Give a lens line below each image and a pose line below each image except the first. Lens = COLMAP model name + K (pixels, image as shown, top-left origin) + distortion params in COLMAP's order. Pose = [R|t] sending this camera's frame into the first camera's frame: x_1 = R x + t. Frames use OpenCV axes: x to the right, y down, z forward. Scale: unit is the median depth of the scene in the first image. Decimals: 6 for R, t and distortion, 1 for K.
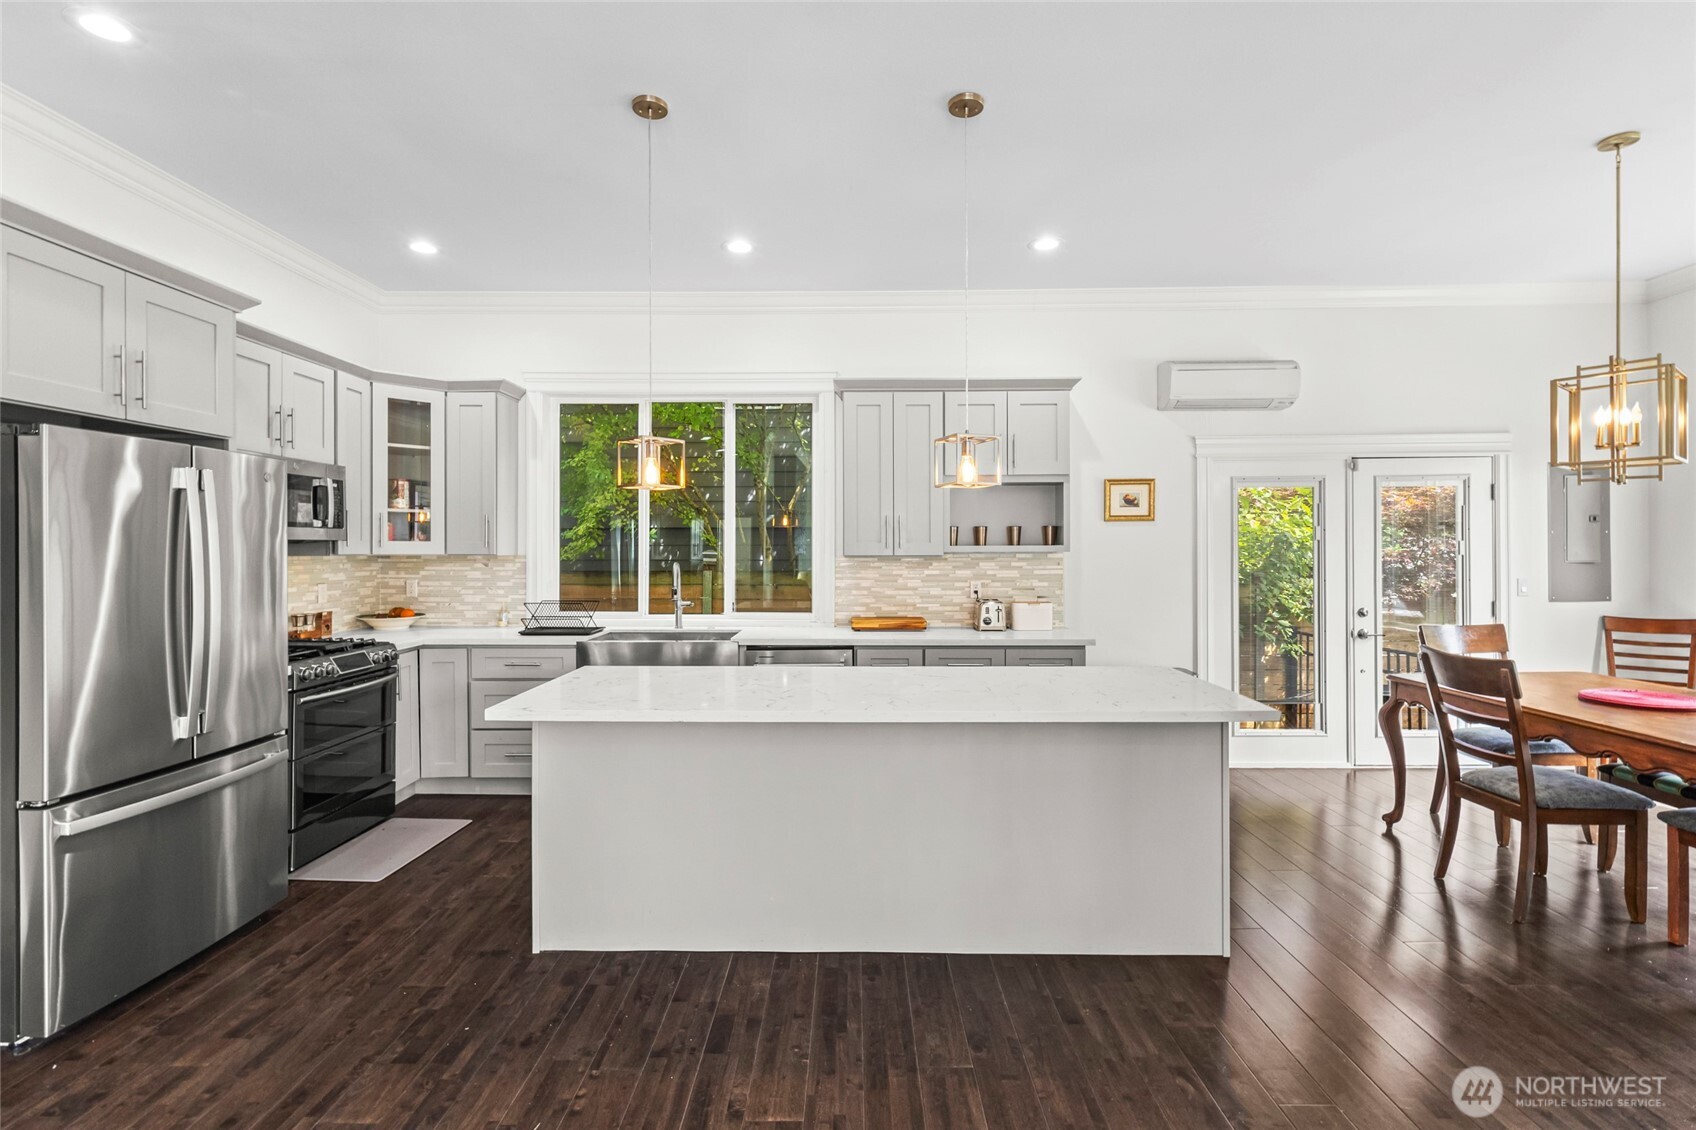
lens RADIAL K [[780.5, 0, 845.5], [0, 780.5, 551.4], [0, 0, 1]] dist [-0.001220, 0.001790]
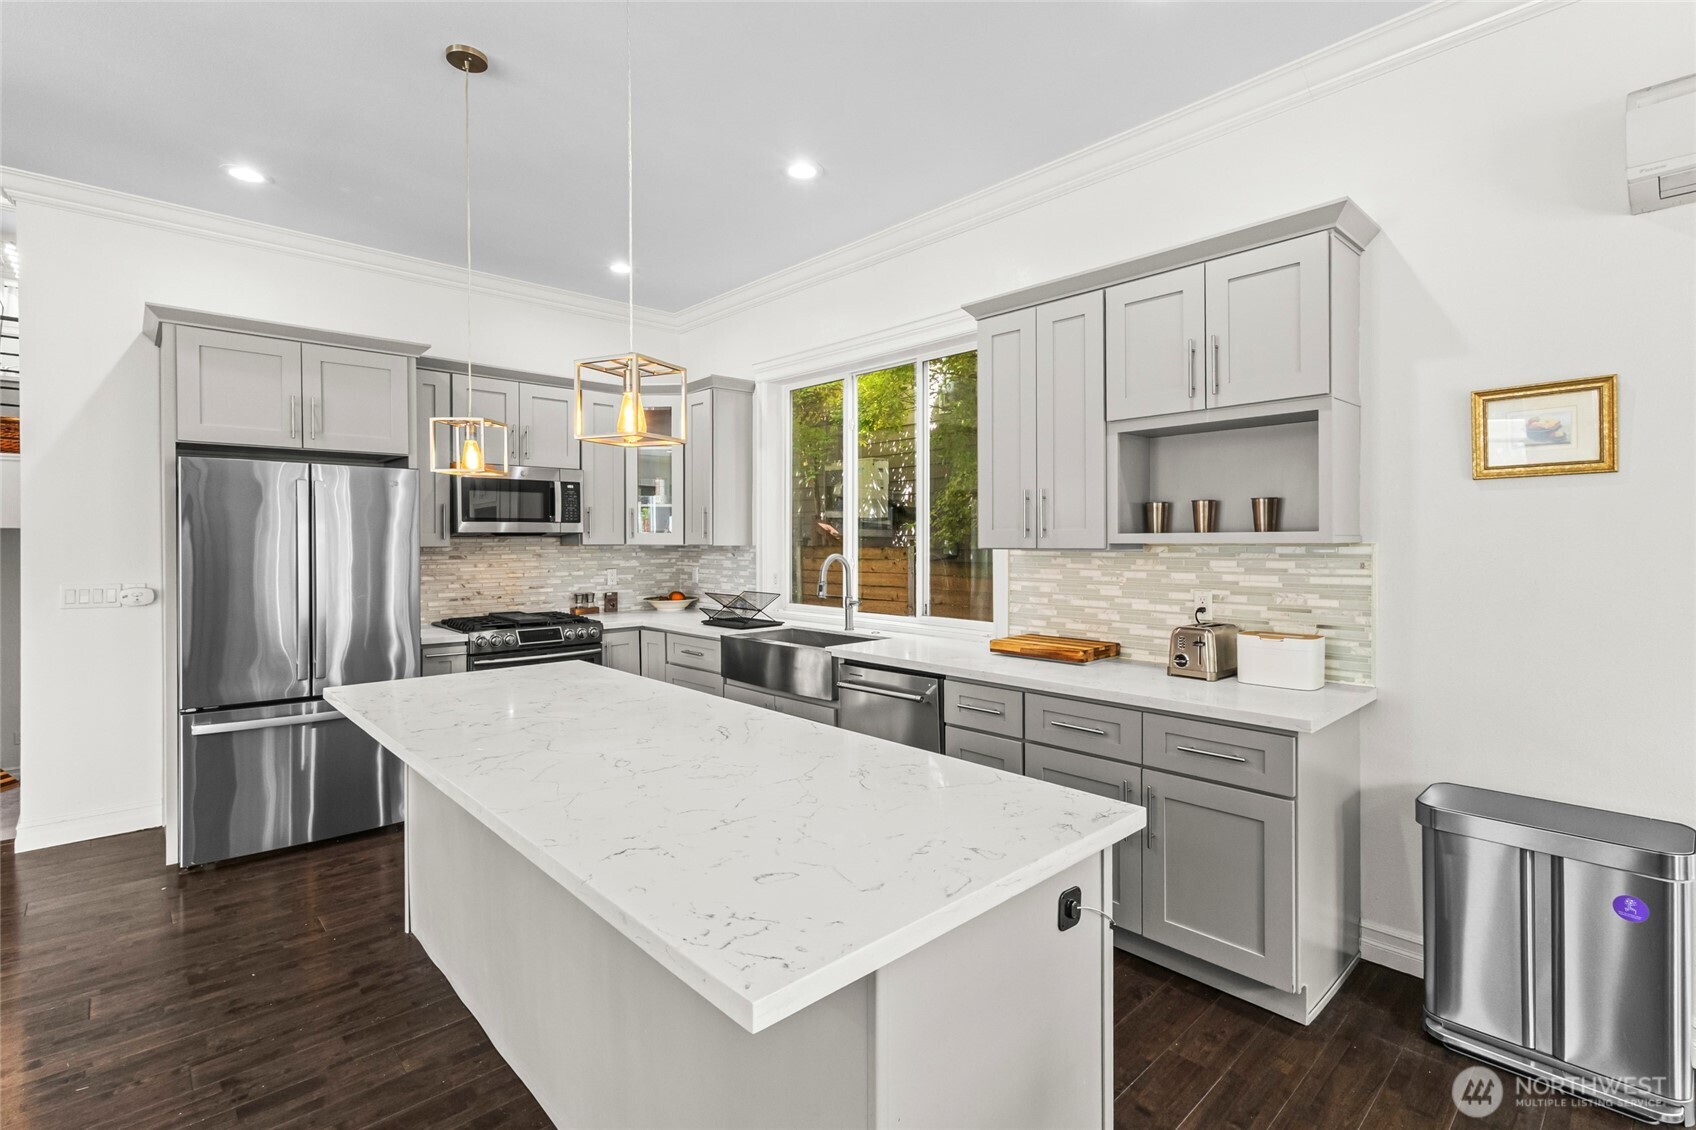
lens RADIAL K [[784.8, 0, 851.2], [0, 784.8, 546.3], [0, 0, 1]] dist [-0.002573, 0.000723]
pose [[0.693678, 0.004438, -0.720272, 0.454185], [0.000808, 0.999976, 0.006939, -0.001241], [0.720285, -0.005395, 0.693657, 0.426189]]
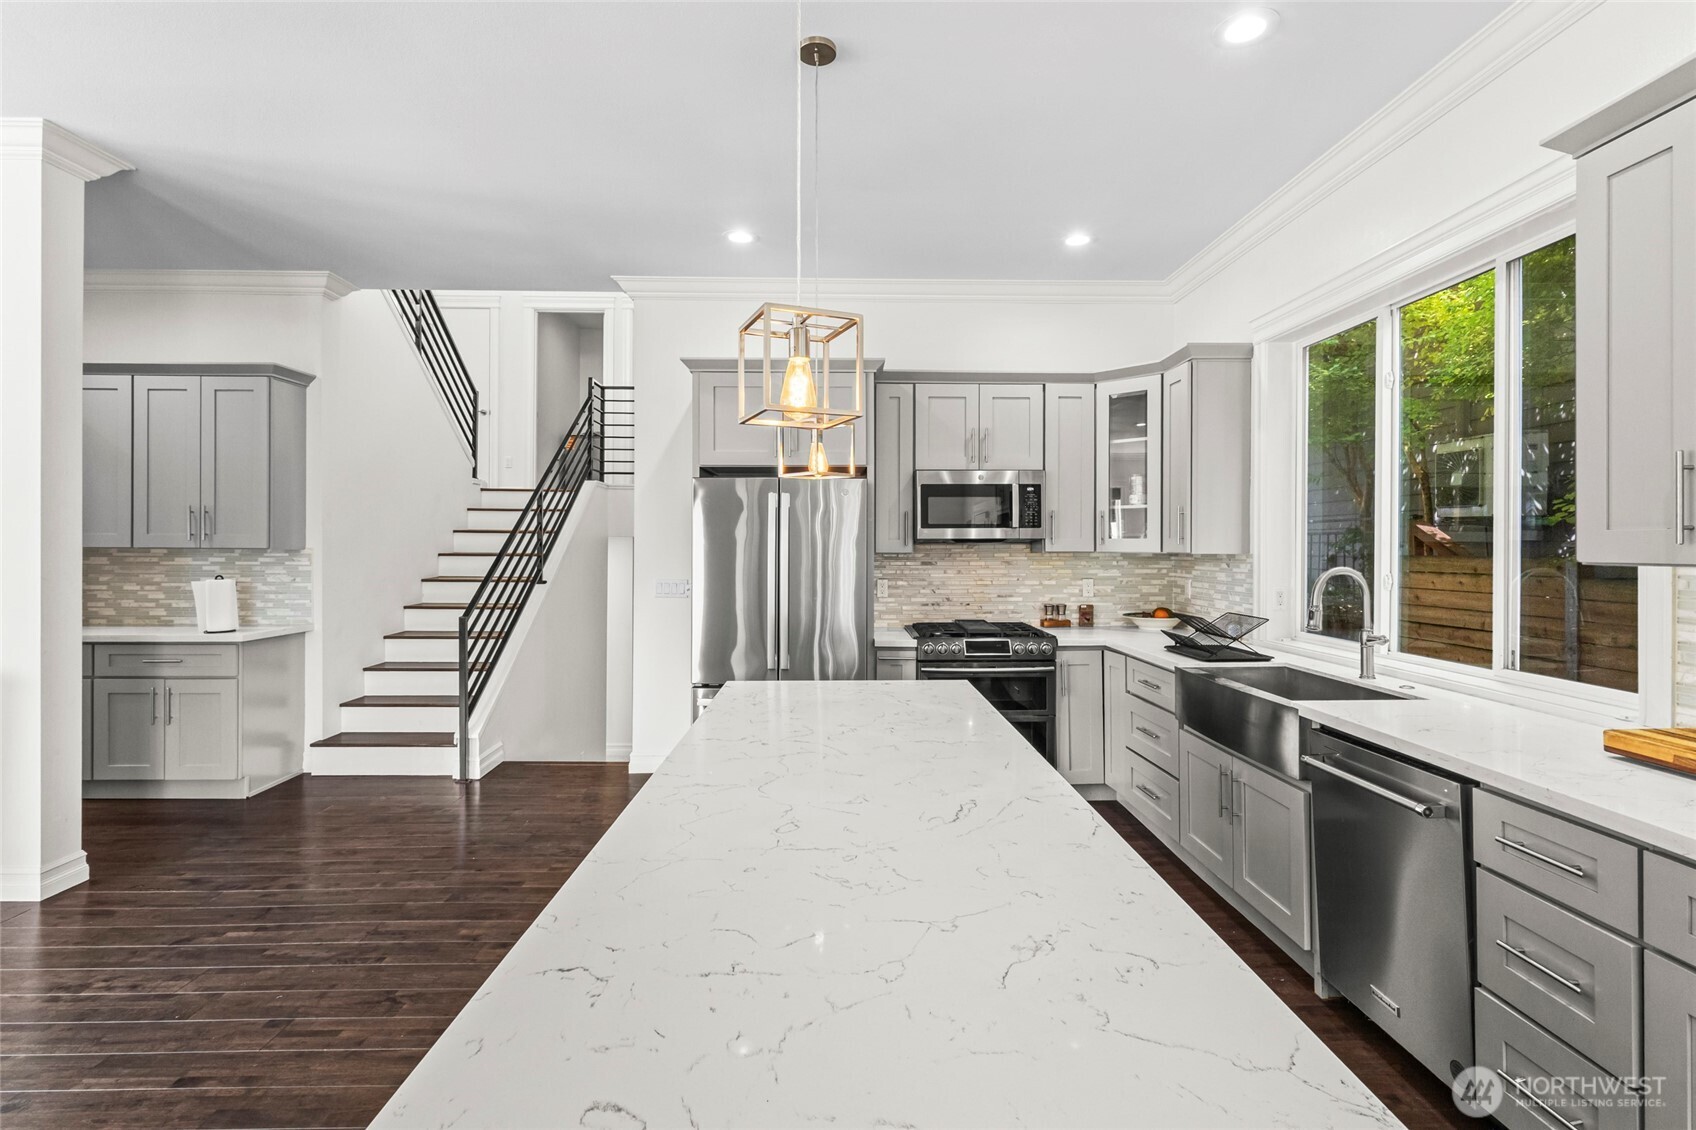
lens RADIAL K [[784.8, 0, 851.2], [0, 784.8, 546.3], [0, 0, 1]] dist [-0.002573, 0.000723]
pose [[0.038365, -0.000843, -0.999263, 0.403961], [-0.002701, 0.999996, -0.000947, -0.001567], [0.999260, 0.002736, 0.038362, 0.628118]]
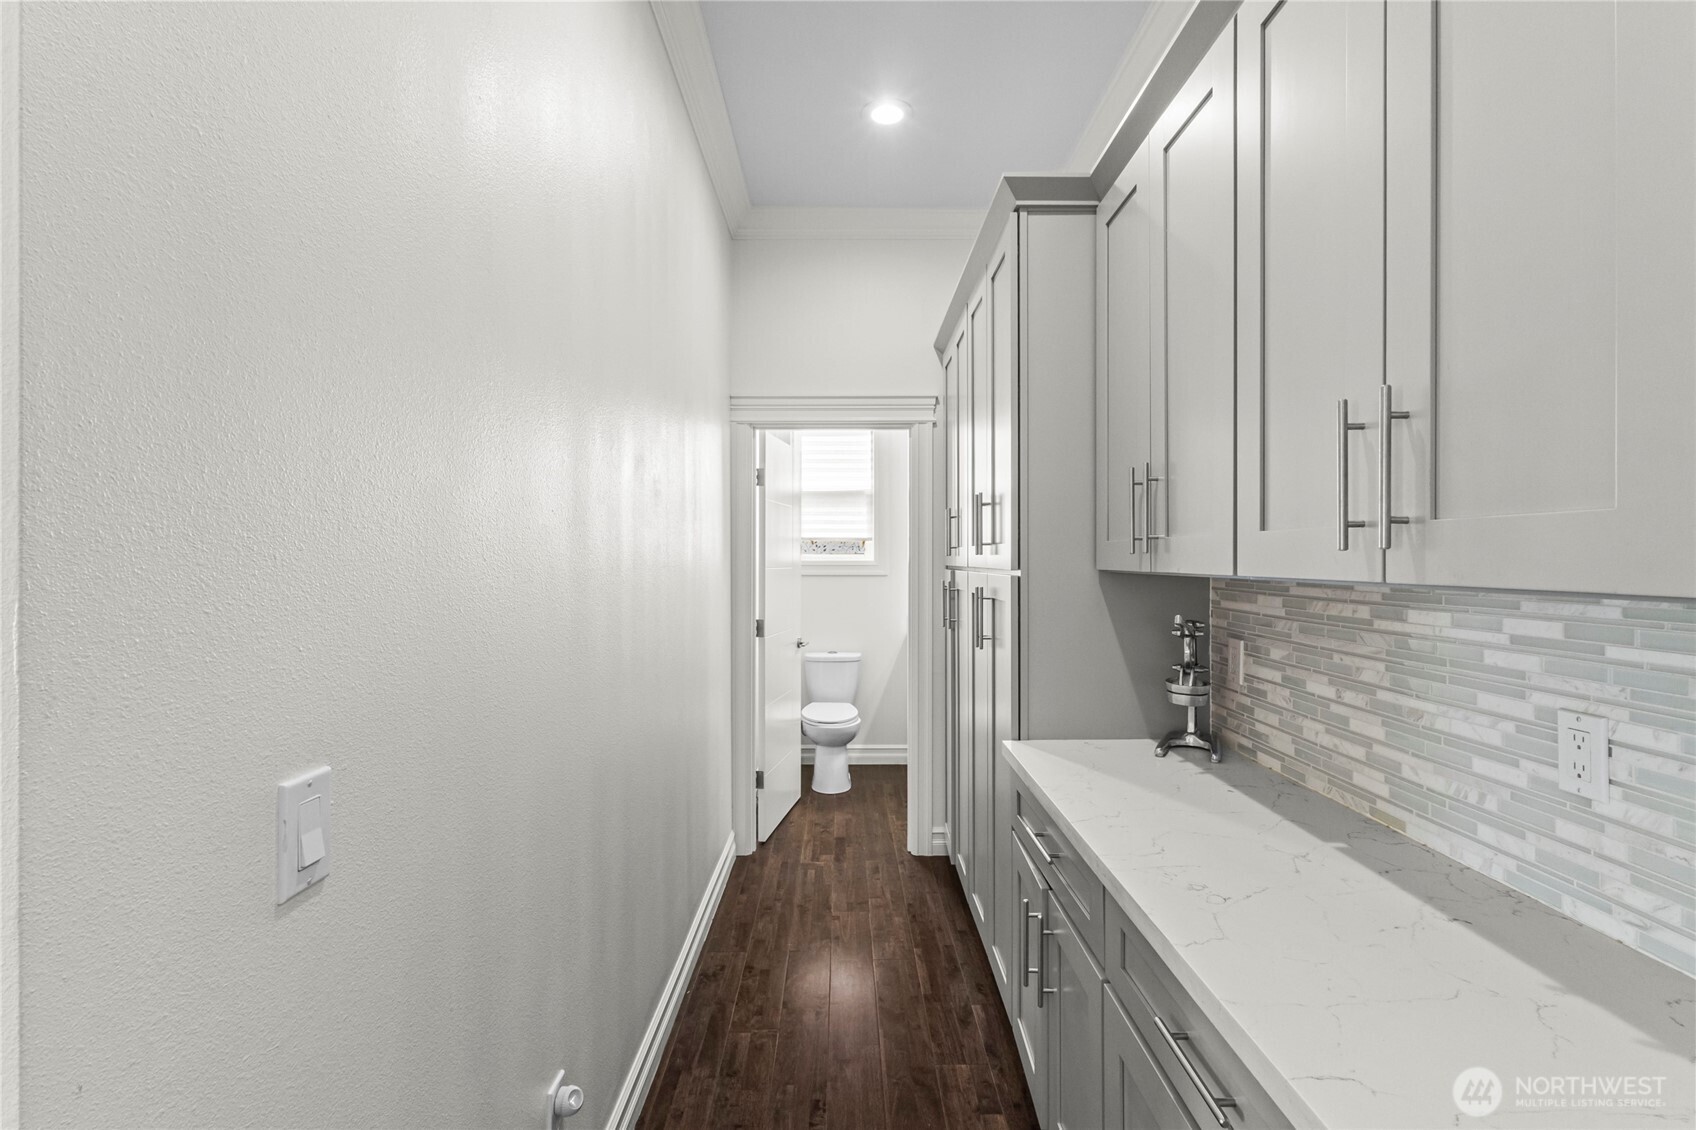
lens RADIAL K [[780.5, 0, 845.5], [0, 780.5, 551.4], [0, 0, 1]] dist [-0.001220, 0.001790]
pose [[-0.999935, -0.004165, -0.010574, -0.461930], [-0.004070, 0.999951, -0.009000, -0.004364], [0.010611, -0.008956, -0.999904, 0.063652]]
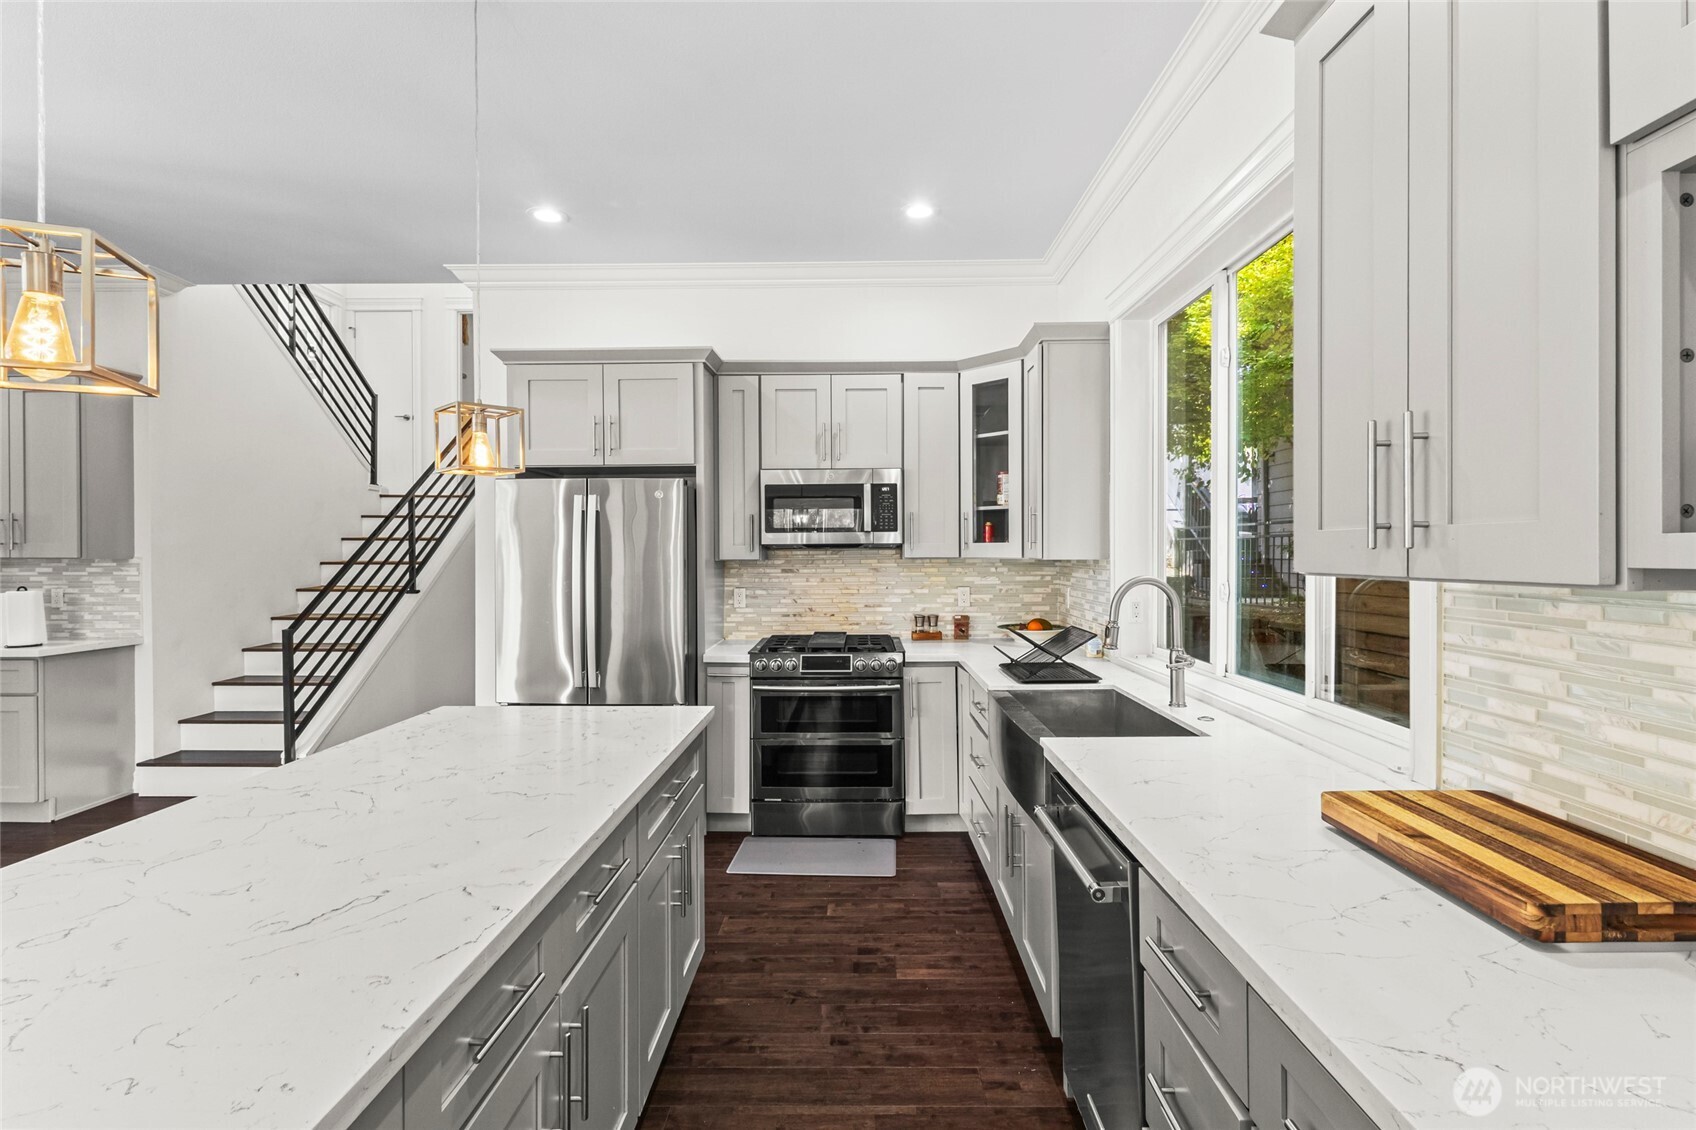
lens RADIAL K [[780.5, 0, 845.5], [0, 780.5, 551.4], [0, 0, 1]] dist [-0.001220, 0.001790]
pose [[-0.001281, -0.001013, -0.999999, 0.320276], [0.002258, 0.999997, -0.001016, -0.002820], [0.999997, -0.002259, -0.001278, 0.848853]]
